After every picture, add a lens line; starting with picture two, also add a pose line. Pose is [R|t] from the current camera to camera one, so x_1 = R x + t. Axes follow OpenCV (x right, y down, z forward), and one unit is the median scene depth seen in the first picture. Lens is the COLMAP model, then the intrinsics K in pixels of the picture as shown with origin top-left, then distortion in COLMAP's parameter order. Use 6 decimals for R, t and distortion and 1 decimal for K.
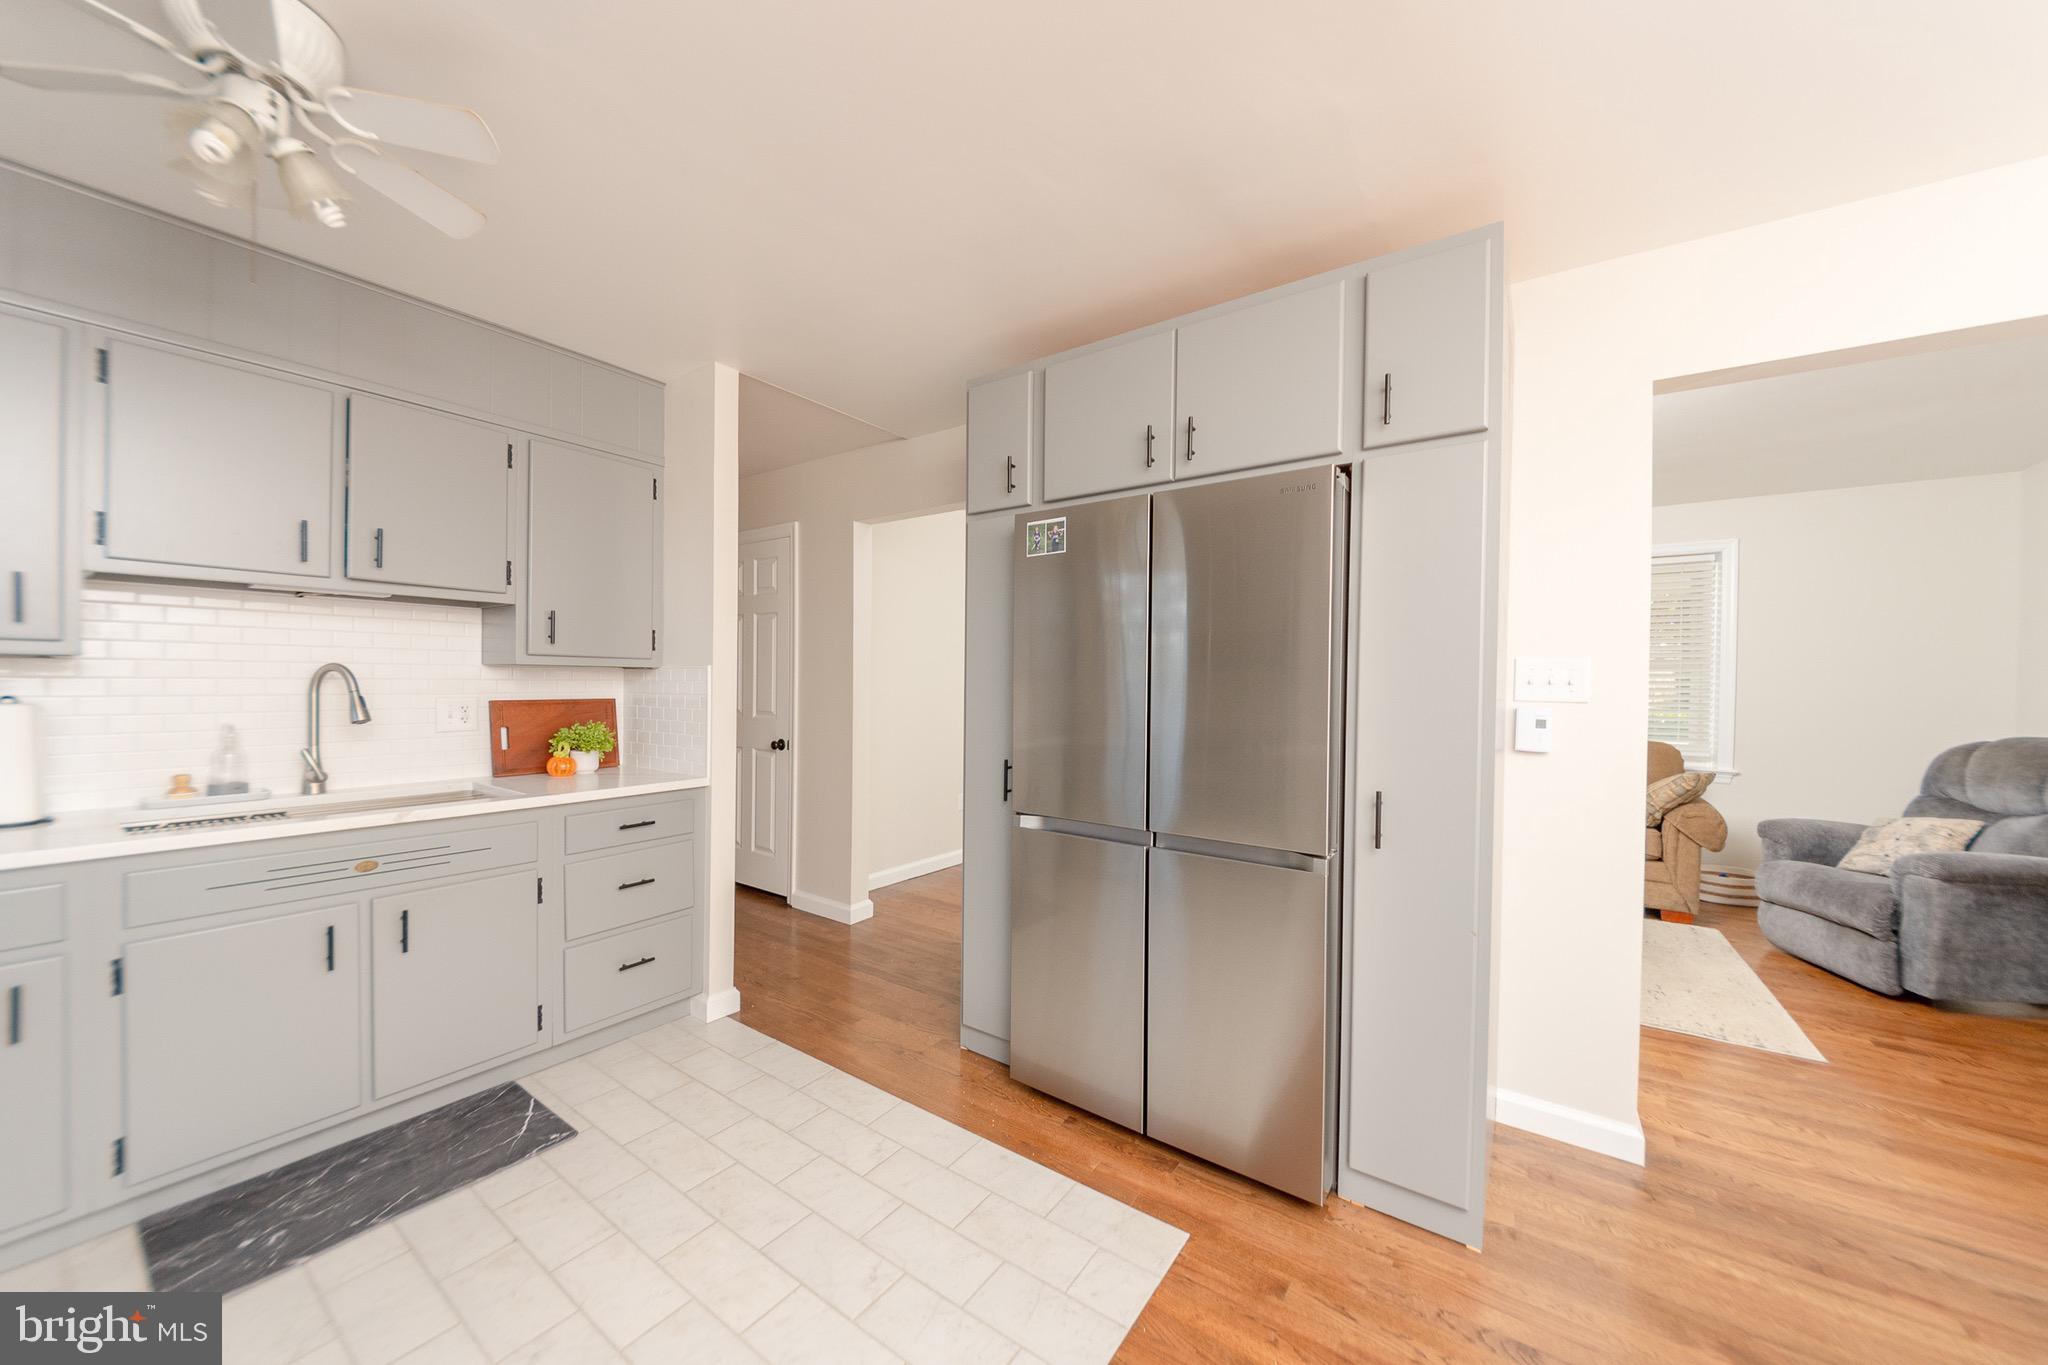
lens RADIAL K [[723.9, 0, 1021.8], [0, 723.9, 684.9], [0, 0, 1]] dist [-0.011580, -0.000431]
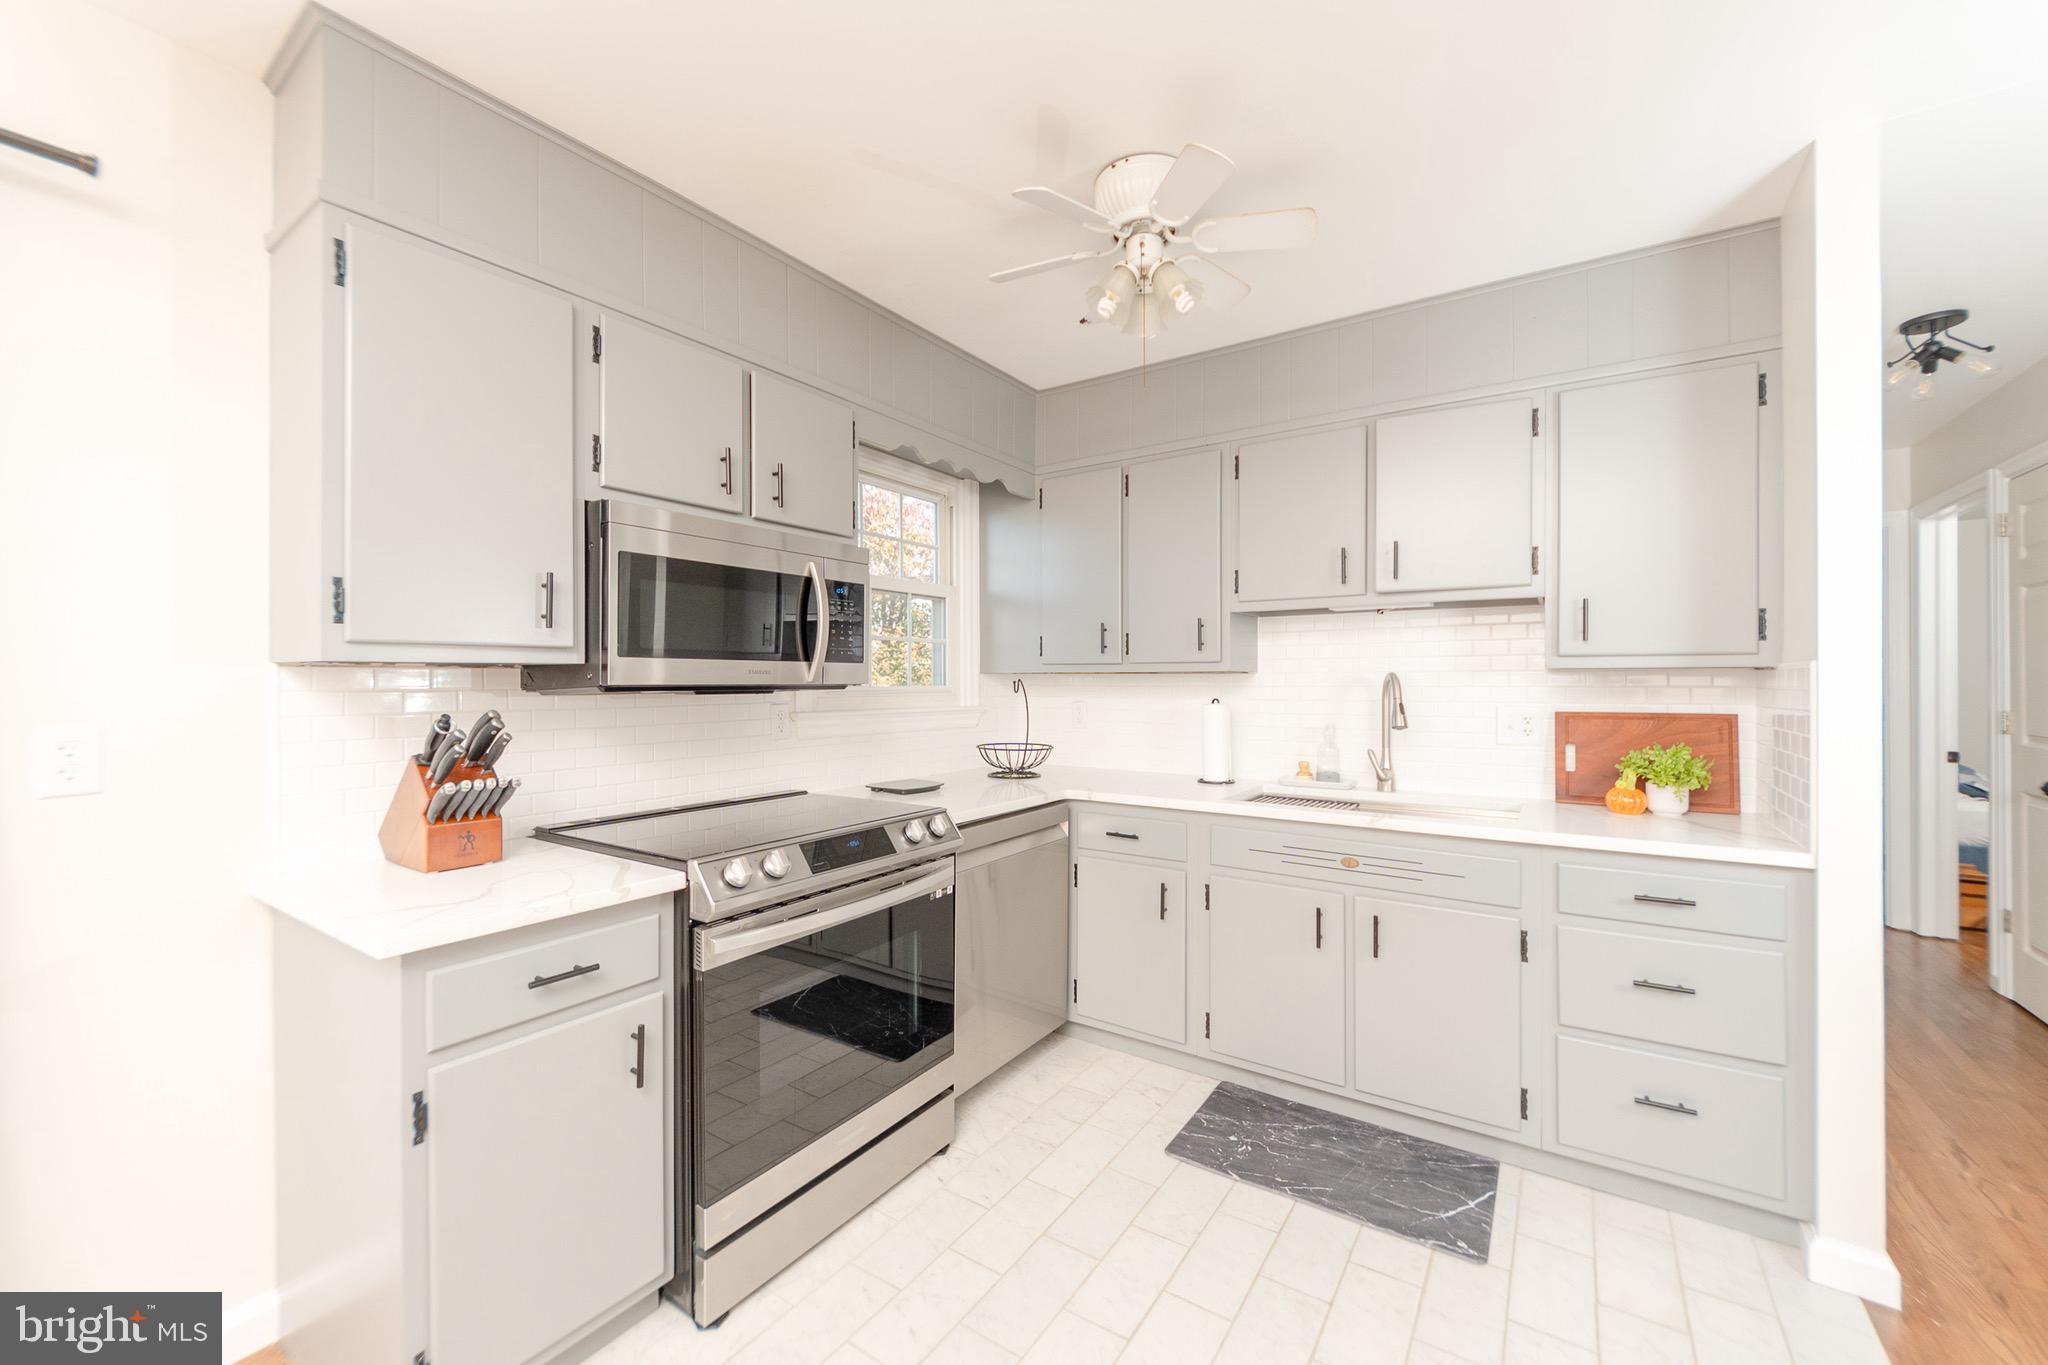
lens RADIAL K [[794.5, 0, 1029.3], [0, 794.5, 677.8], [0, 0, 1]] dist [-0.001093, -0.000477]
pose [[0.040242, -0.013307, -0.999101, 0.214222], [-0.005246, 0.999895, -0.013528, -0.002406], [0.999176, 0.005786, 0.040168, 0.413345]]
